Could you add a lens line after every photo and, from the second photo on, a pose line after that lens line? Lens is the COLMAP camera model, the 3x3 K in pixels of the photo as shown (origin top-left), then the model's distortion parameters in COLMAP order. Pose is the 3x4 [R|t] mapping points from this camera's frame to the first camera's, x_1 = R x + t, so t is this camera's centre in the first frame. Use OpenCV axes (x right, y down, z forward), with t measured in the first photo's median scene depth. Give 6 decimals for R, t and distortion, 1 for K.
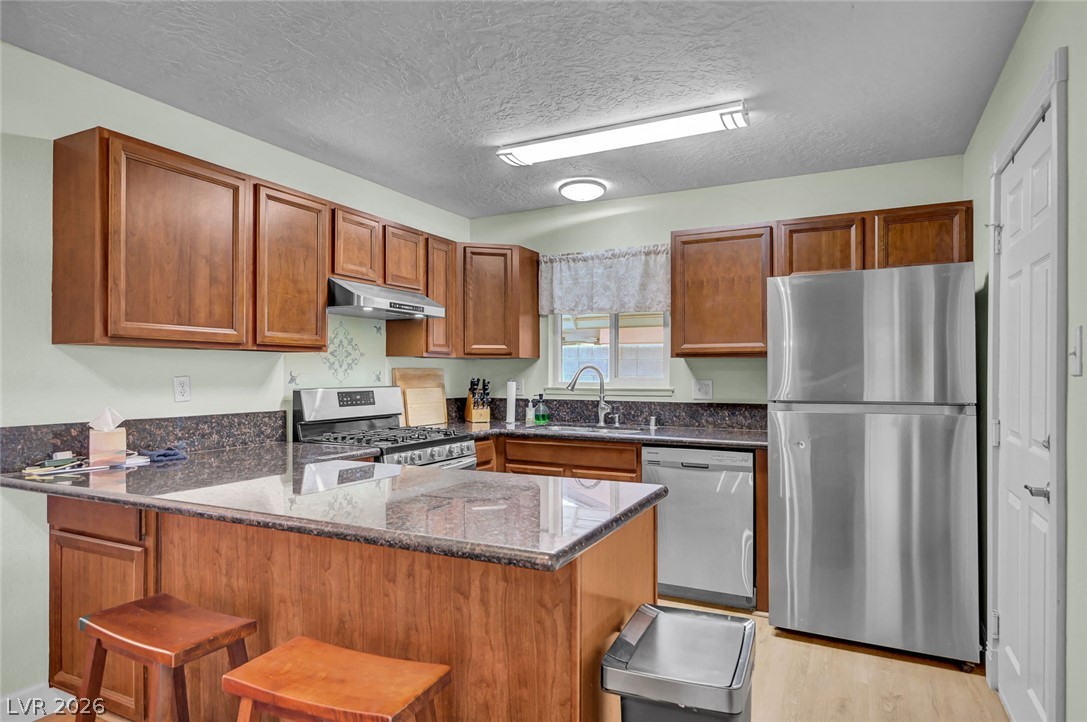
lens RADIAL K [[631.9, 0, 546.9], [0, 631.9, 369.7], [0, 0, 1]] dist [0.001688, -0.000406]
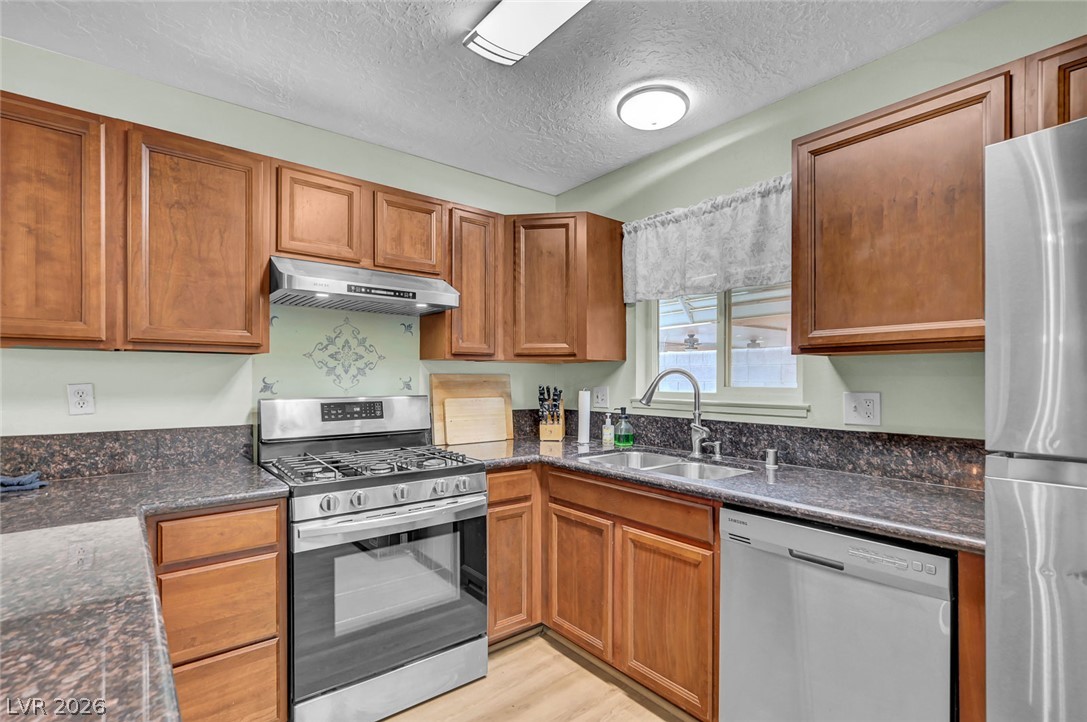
lens RADIAL K [[510.1, 0, 544.1], [0, 510.1, 380.1], [0, 0, 1]] dist [-0.000277, -0.000881]
pose [[0.913311, 0.002175, -0.407258, 0.186569], [0.001195, 0.999967, 0.008020, 0.000889], [0.407262, -0.007812, 0.913278, 0.489653]]
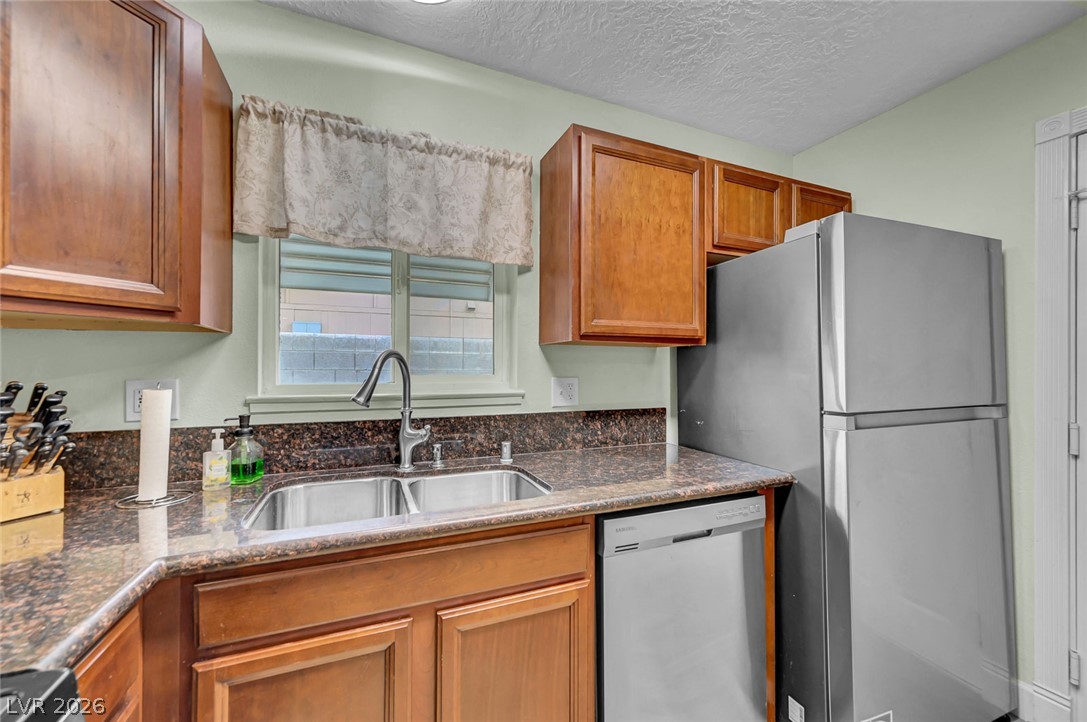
lens RADIAL K [[429.6, 0, 548.0], [0, 429.6, 363.8], [0, 0, 1]] dist [-0.003453, 0.001489]
pose [[0.640118, 0.008407, 0.768231, -0.124319], [-0.005778, 0.999965, -0.006129, 0.005265], [-0.768255, -0.000516, 0.640144, 0.796326]]
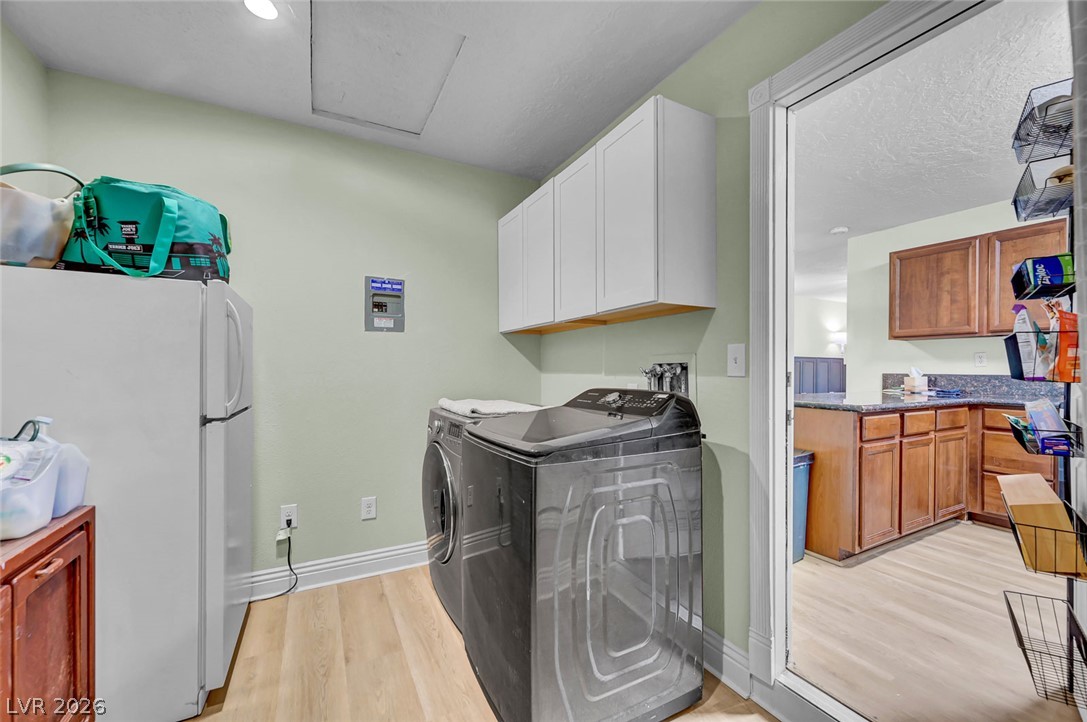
lens RADIAL K [[429.6, 0, 546.3], [0, 429.6, 370.6], [0, 0, 1]] dist [-0.003453, 0.001489]
pose [[-0.572459, -0.001417, -0.819932, 0.878293], [-0.002717, 0.999996, 0.000169, 0.049729], [0.819929, 0.002325, -0.572461, 0.522131]]
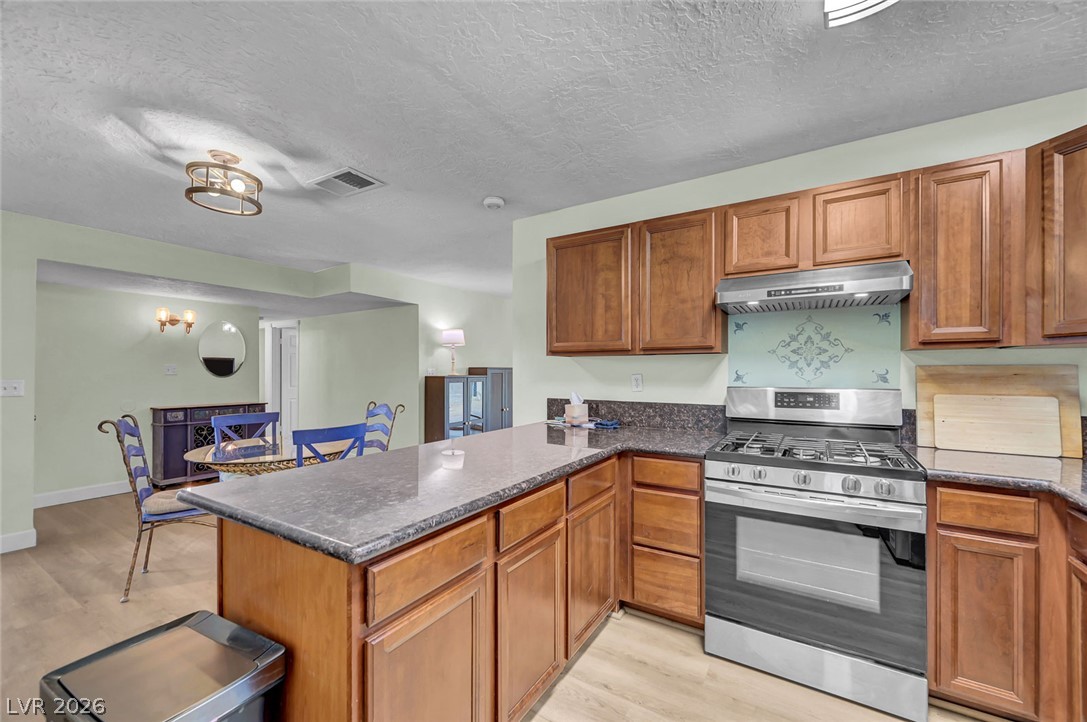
lens RADIAL K [[429.6, 0, 544.1], [0, 429.6, 371.1], [0, 0, 1]] dist [-0.003453, 0.001489]
pose [[-0.088561, 0.000051, -0.996071, 0.331012], [0.006761, 0.999977, -0.000549, 0.001712], [0.996048, -0.006783, -0.088559, 0.669177]]
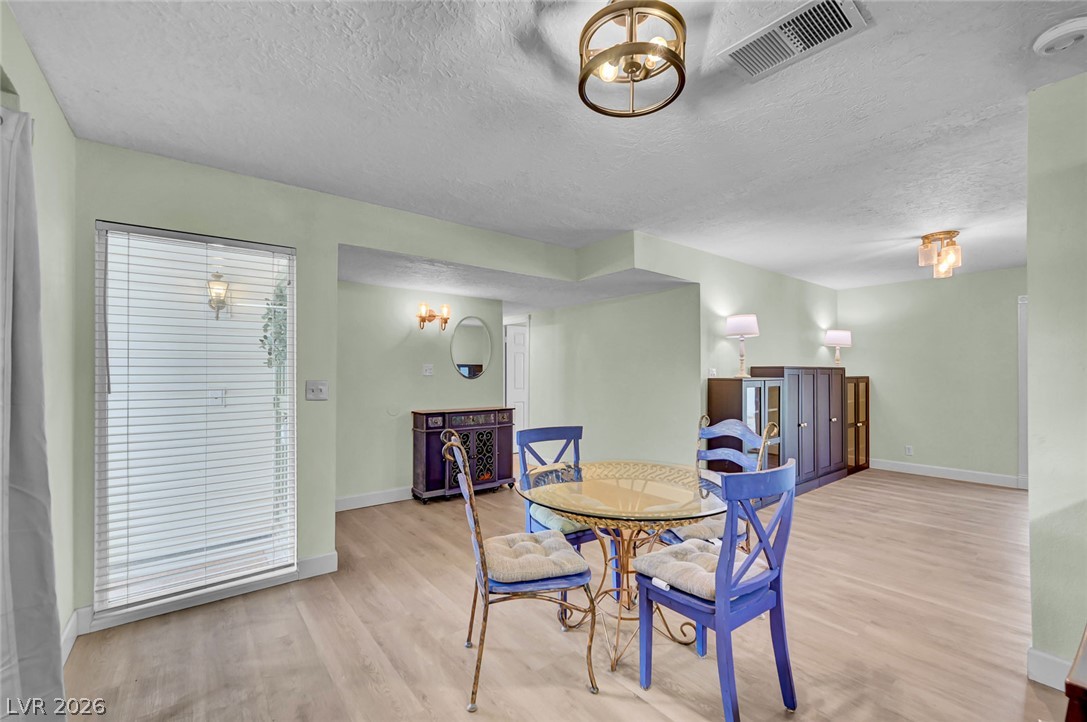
lens RADIAL K [[465.0, 0, 555.0], [0, 465.0, 368.9], [0, 0, 1]] dist [0.003393, -0.000068]
pose [[-0.424370, -0.005683, -0.905471, 0.152066], [0.006463, 0.999936, -0.009306, 0.000054], [0.905466, -0.009801, -0.424306, 0.286598]]
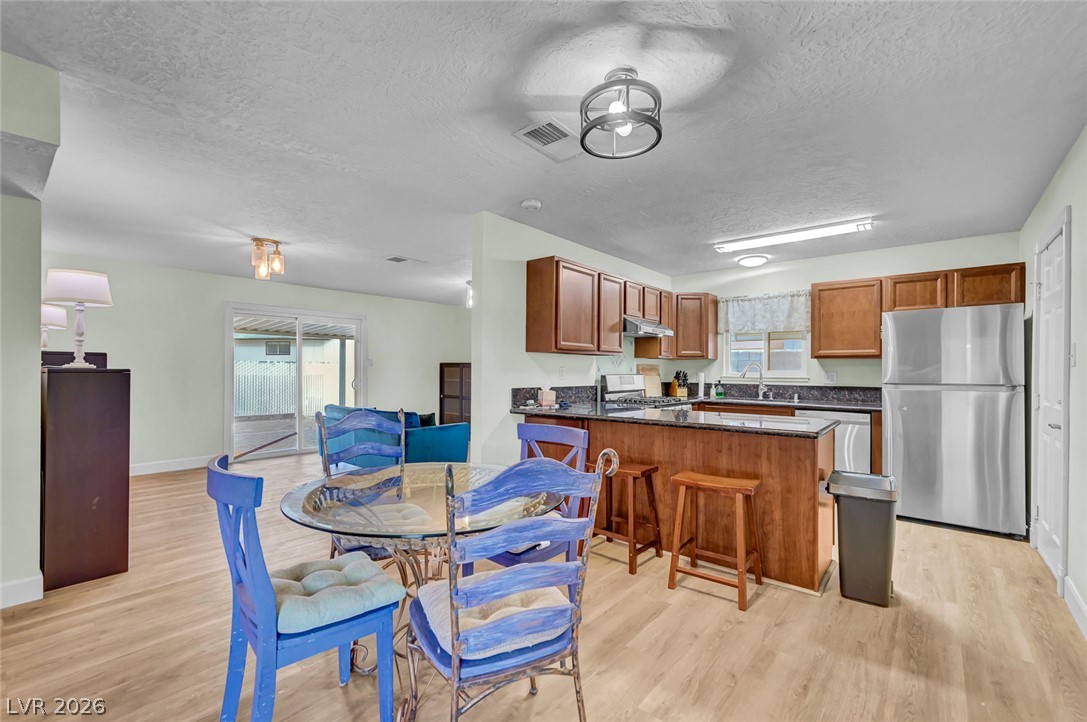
lens RADIAL K [[465.0, 0, 549.2], [0, 465.0, 368.0], [0, 0, 1]] dist [0.003393, -0.000068]
pose [[0.974717, 0.005630, -0.223373, -0.213199], [-0.005693, 0.999984, 0.000360, 0.009881], [0.223371, 0.000920, 0.974733, -0.376329]]
